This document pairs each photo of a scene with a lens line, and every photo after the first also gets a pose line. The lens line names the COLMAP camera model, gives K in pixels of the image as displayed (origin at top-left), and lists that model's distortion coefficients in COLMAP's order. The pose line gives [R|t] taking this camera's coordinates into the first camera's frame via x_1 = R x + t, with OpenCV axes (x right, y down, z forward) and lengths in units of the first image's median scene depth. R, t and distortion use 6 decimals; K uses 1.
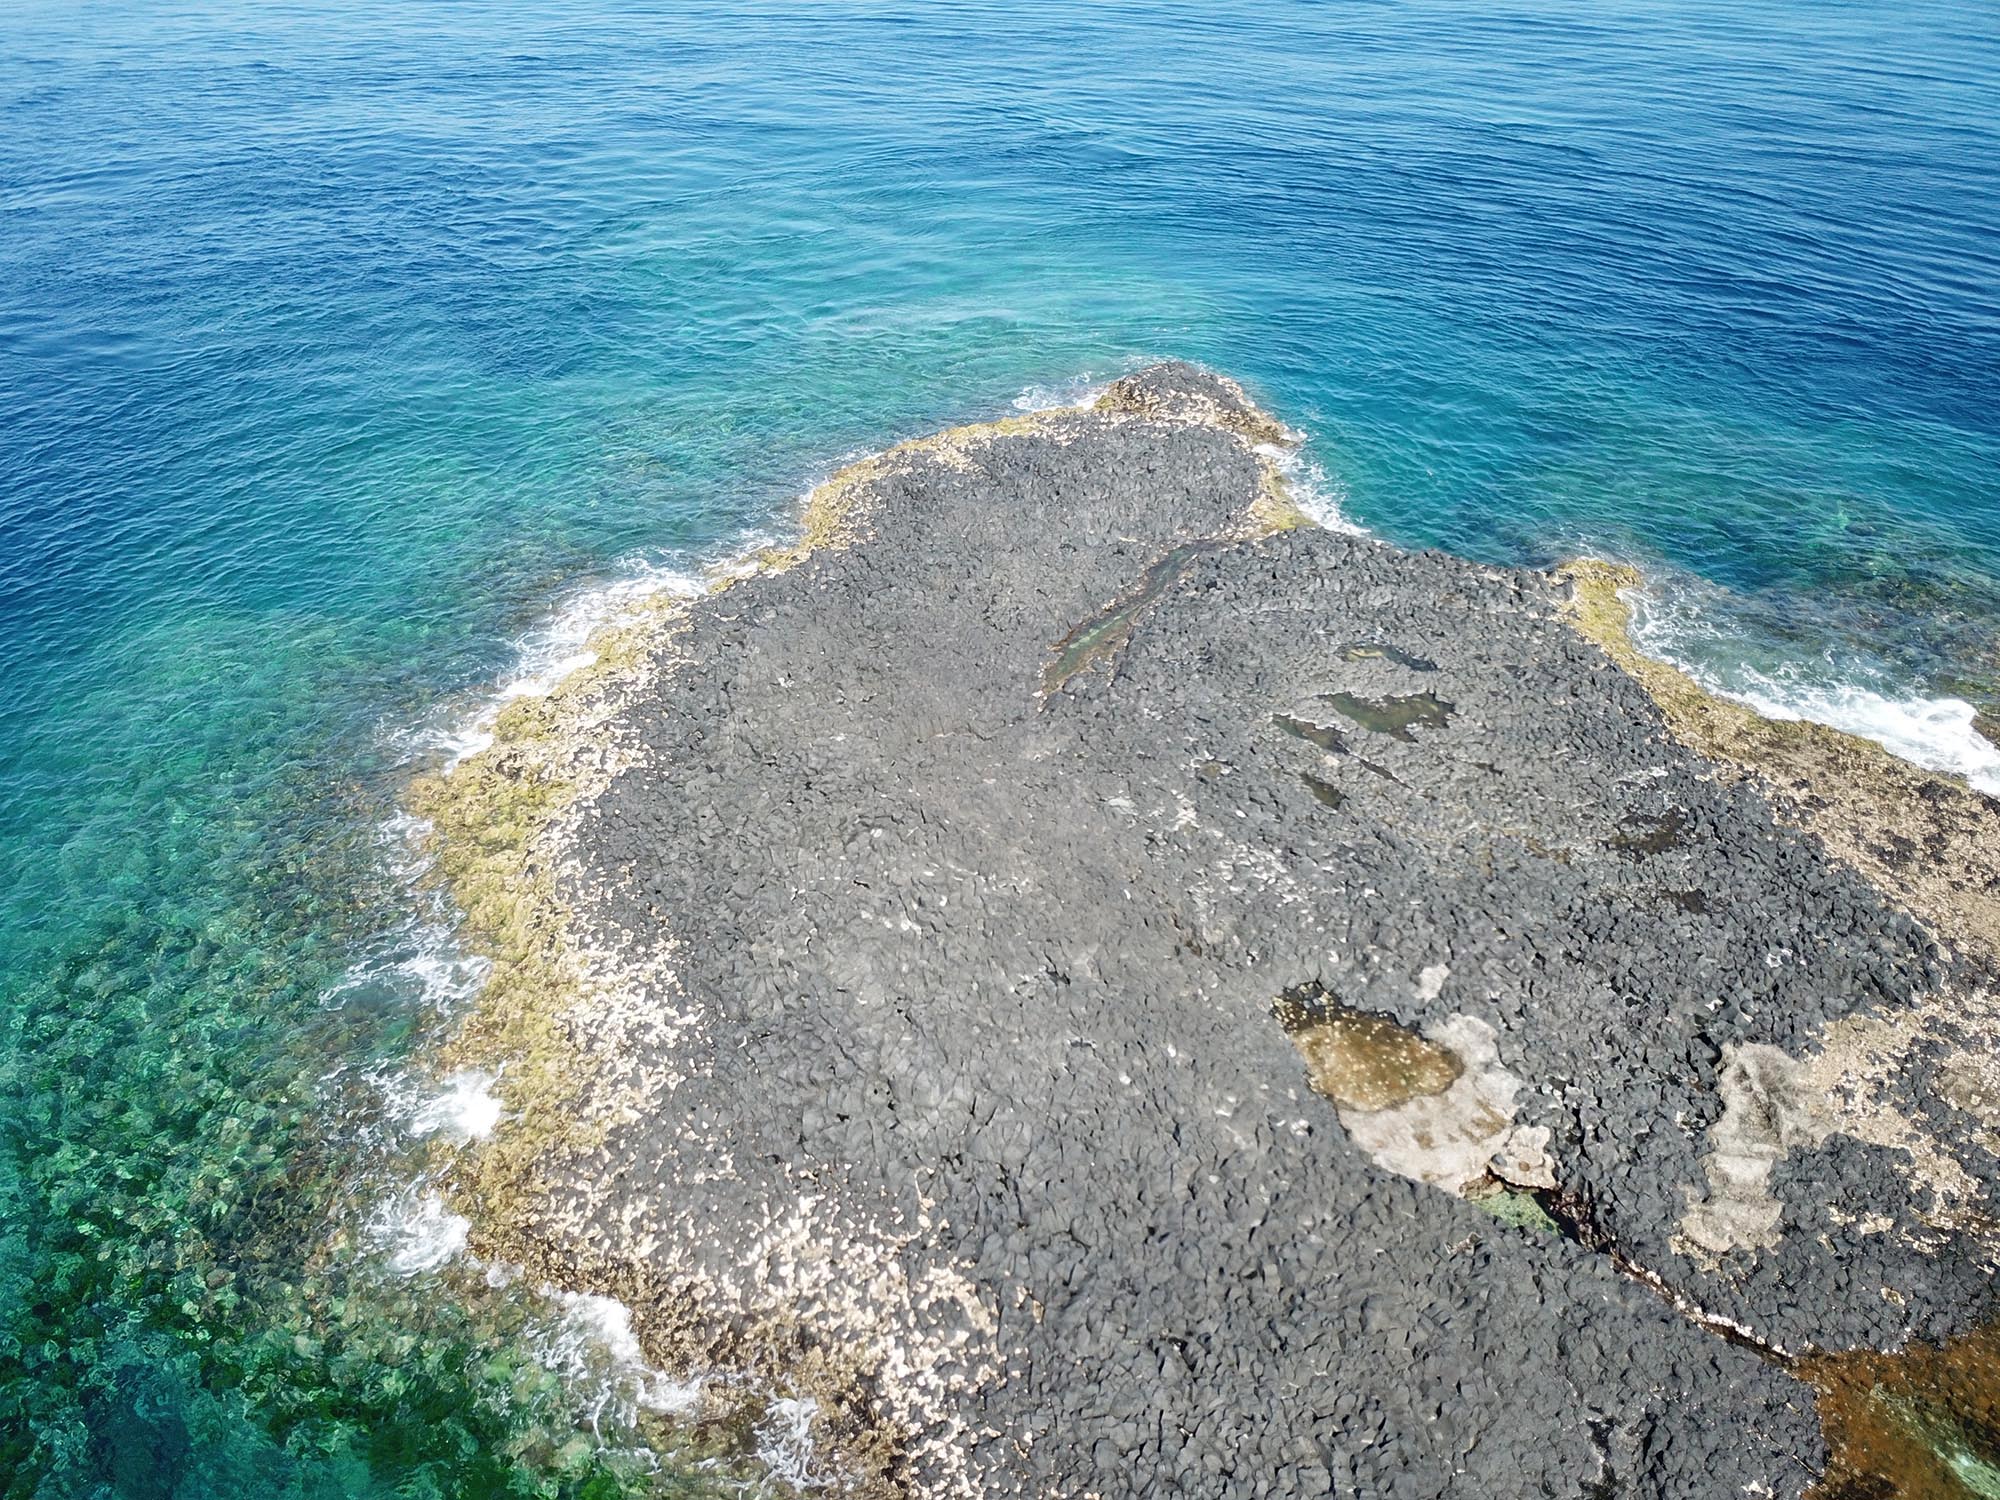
lens RADIAL K [[1539.7, 0, 959.7], [0, 1539.7, 757.9], [0, 0, 1]] dist [-0.002555, 0.008636]
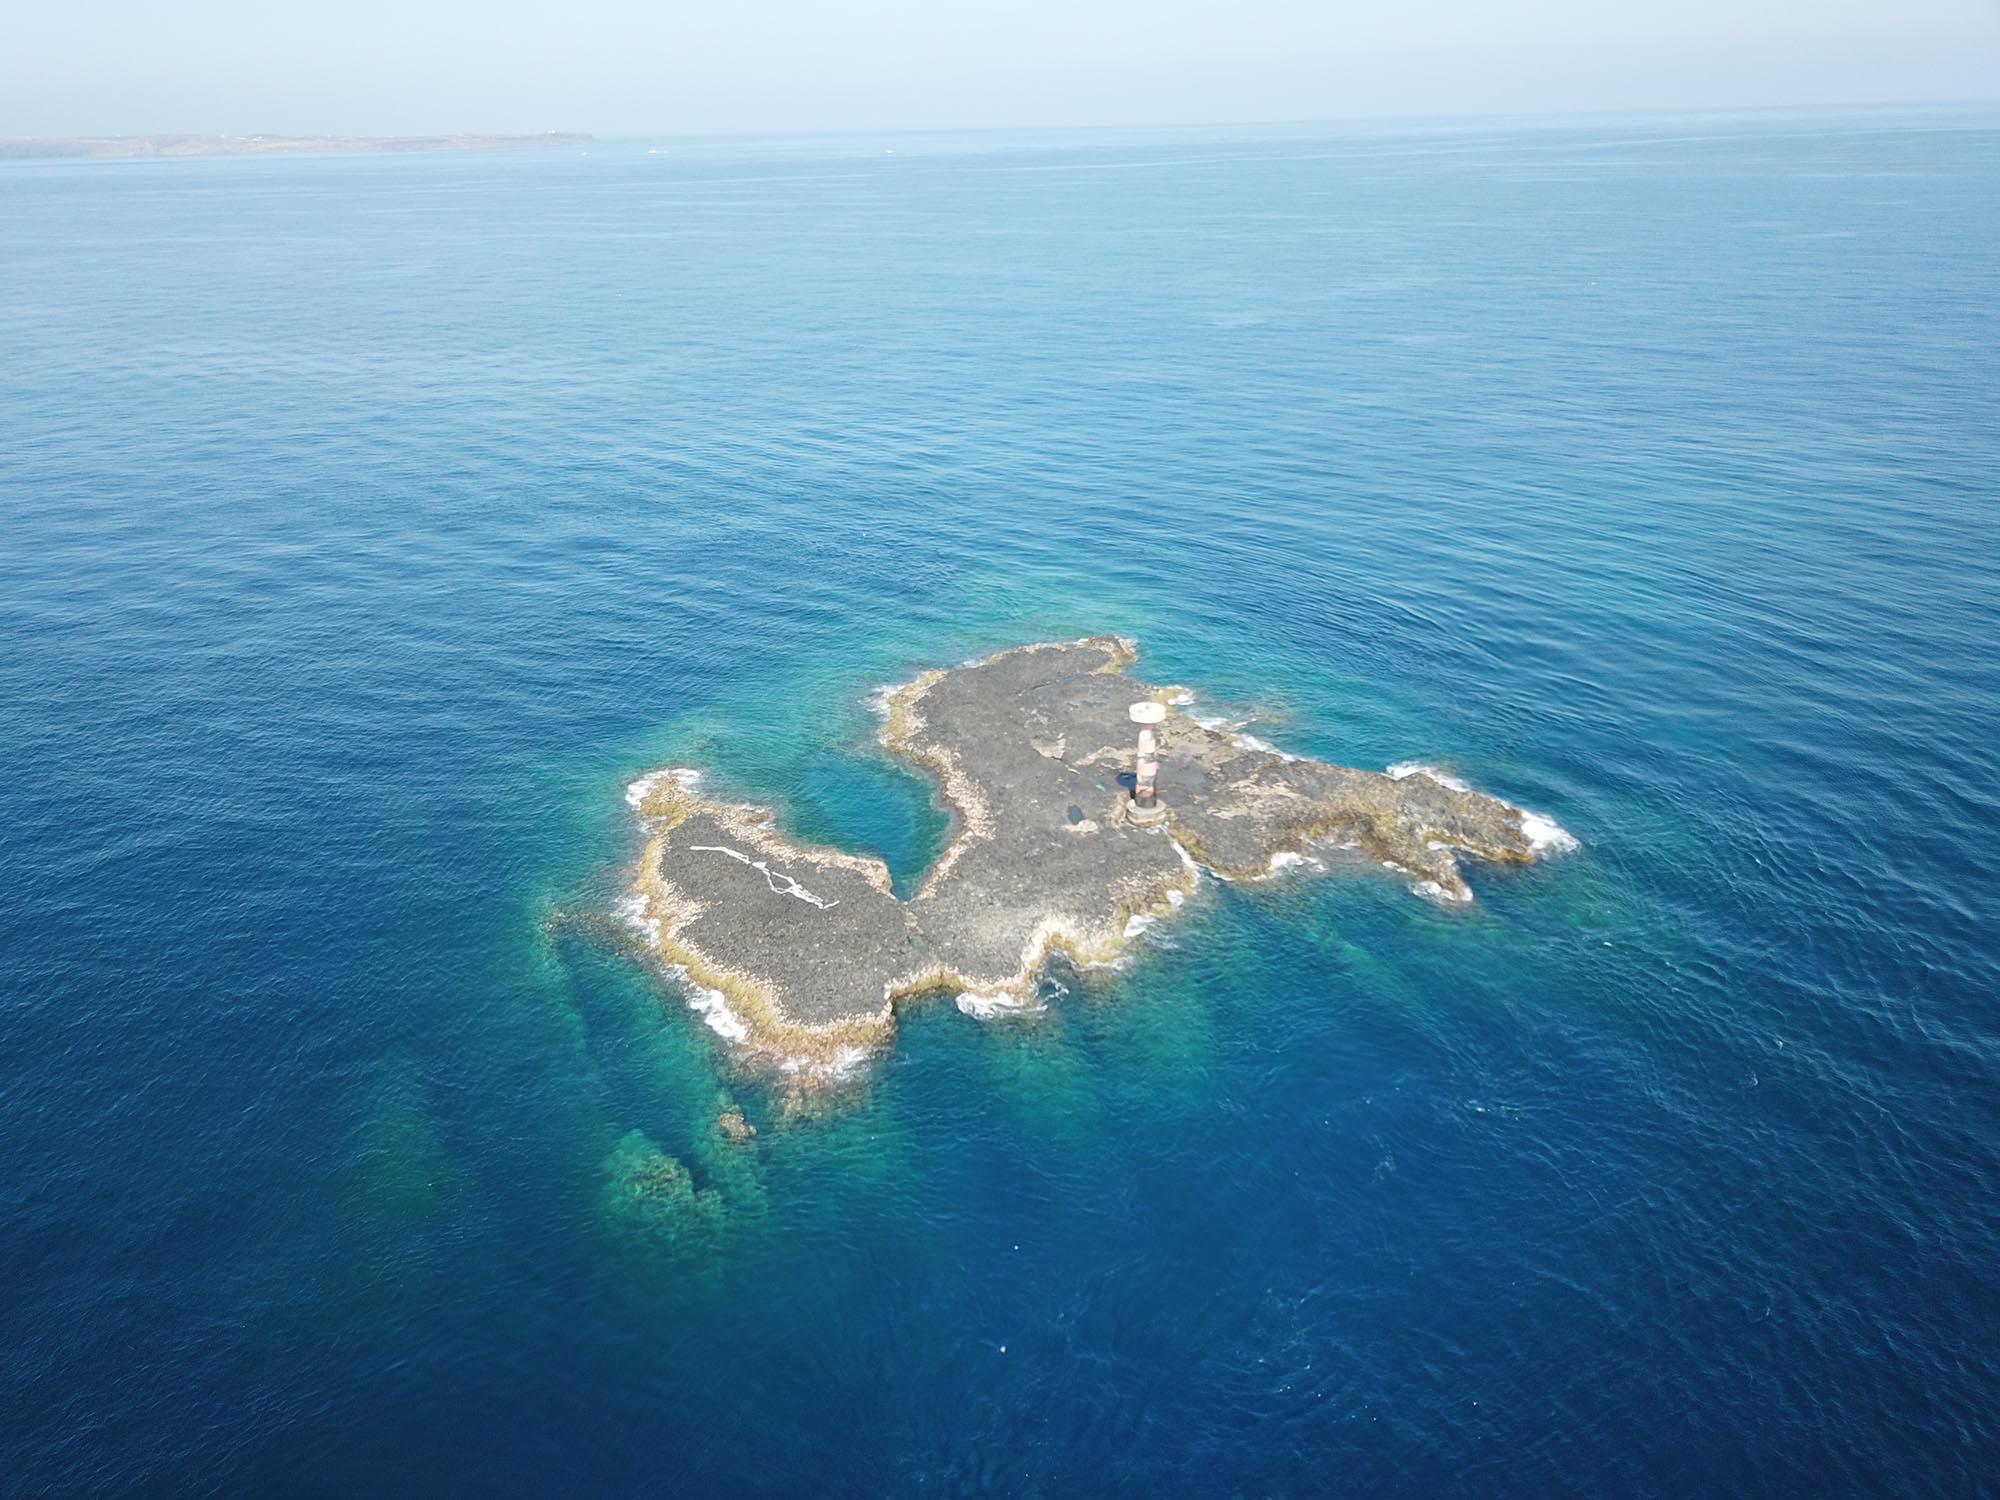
lens RADIAL K [[1525.1, 0, 982.4], [0, 1525.1, 749.6], [0, 0, 1]] dist [0.091580, -0.000617]
pose [[0.964437, 0.117513, -0.236753, 1.467796], [-0.163522, 0.969009, -0.185155, 1.373422], [0.207657, 0.217285, 0.953764, -4.600212]]
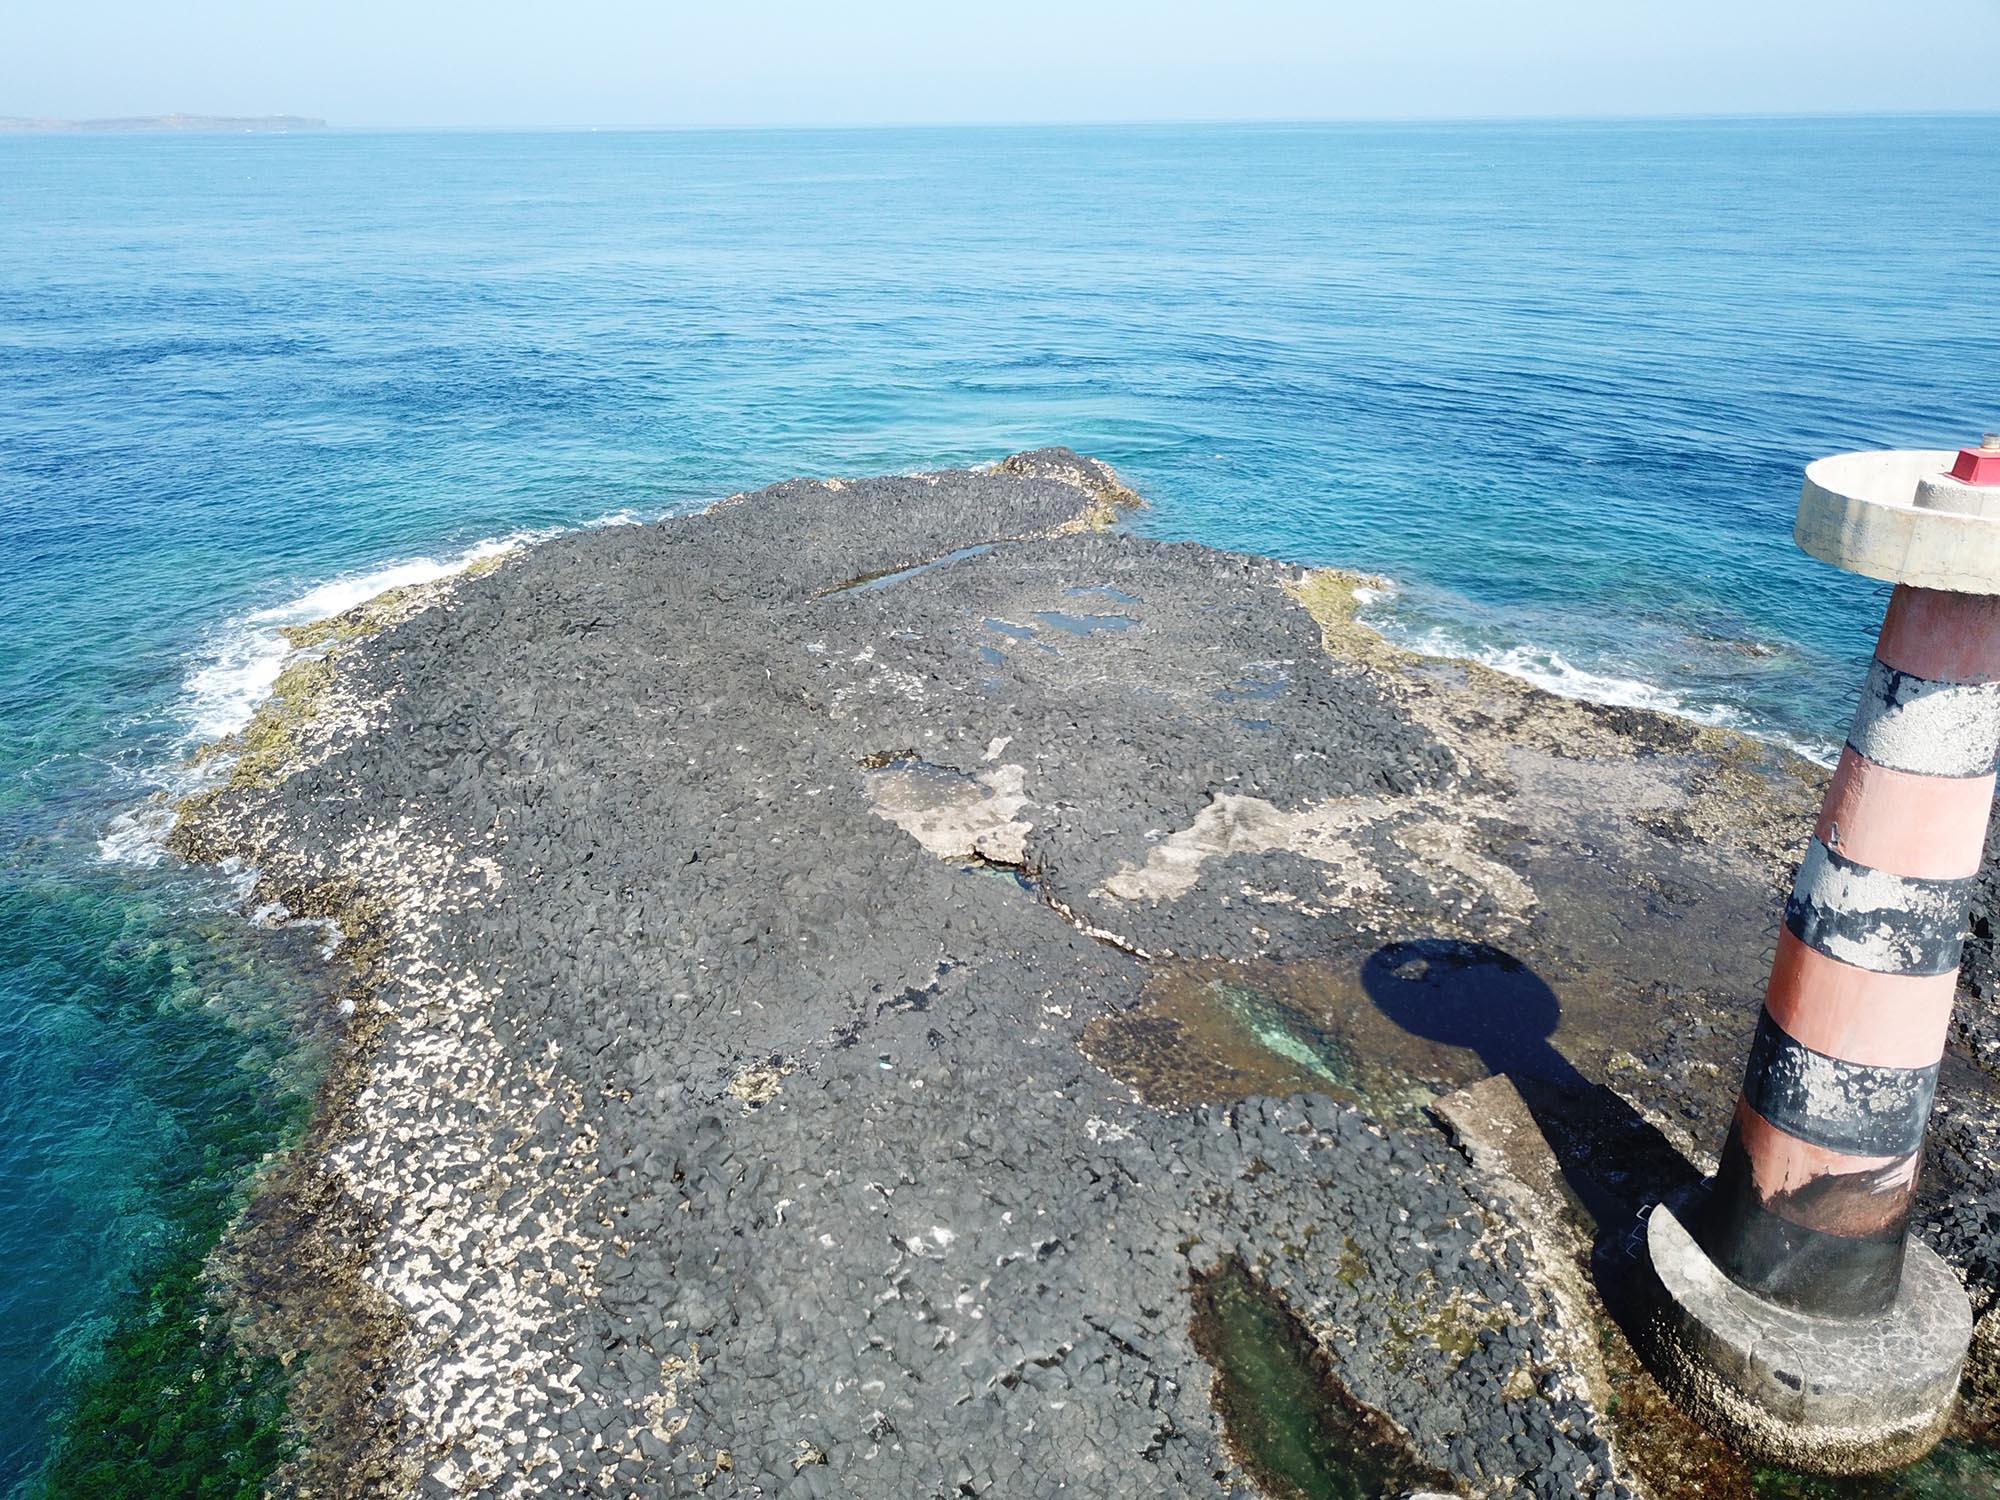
lens RADIAL K [[1529.6, 0, 980.5], [0, 1529.6, 763.2], [0, 0, 1]] dist [0.001226, 0.009692]
pose [[0.990888, 0.080879, -0.107705, 0.474417], [-0.101077, 0.975032, -0.197727, 0.438203], [0.089024, 0.206812, 0.974322, -0.139917]]
